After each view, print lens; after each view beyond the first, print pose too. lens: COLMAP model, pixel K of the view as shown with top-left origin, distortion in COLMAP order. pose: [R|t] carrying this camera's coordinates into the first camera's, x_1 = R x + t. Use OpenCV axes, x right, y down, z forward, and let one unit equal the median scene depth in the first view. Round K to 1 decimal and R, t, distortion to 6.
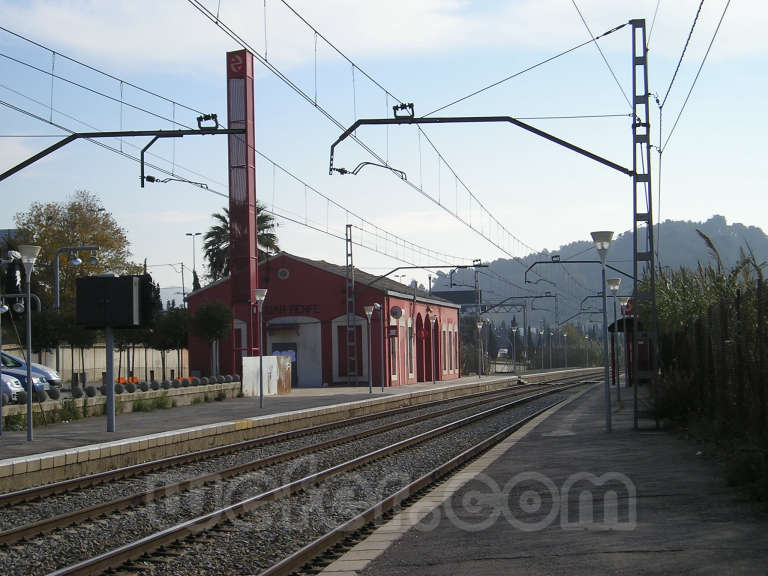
lens RADIAL K [[1678.1, 0, 384.0], [0, 1678.1, 288.0], [0, 0, 1]] dist [-0.025329, 0.137698]
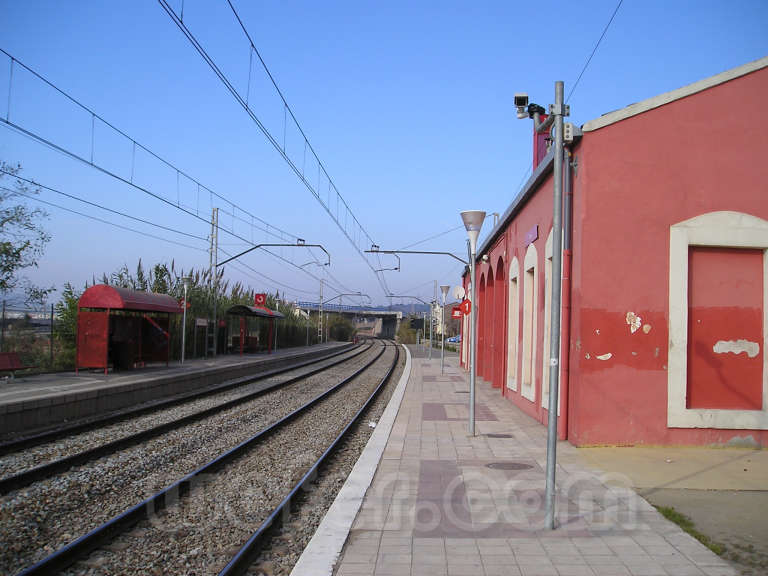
lens RADIAL K [[783.6, 0, 395.0], [0, 783.6, 292.8], [0, 0, 1]] dist [-0.133808, 0.078644]
pose [[-0.990280, -0.018065, -0.137909, 0.110730], [-0.005827, 0.996047, -0.088633, 0.056817], [0.138965, -0.086968, -0.986471, 1.471508]]
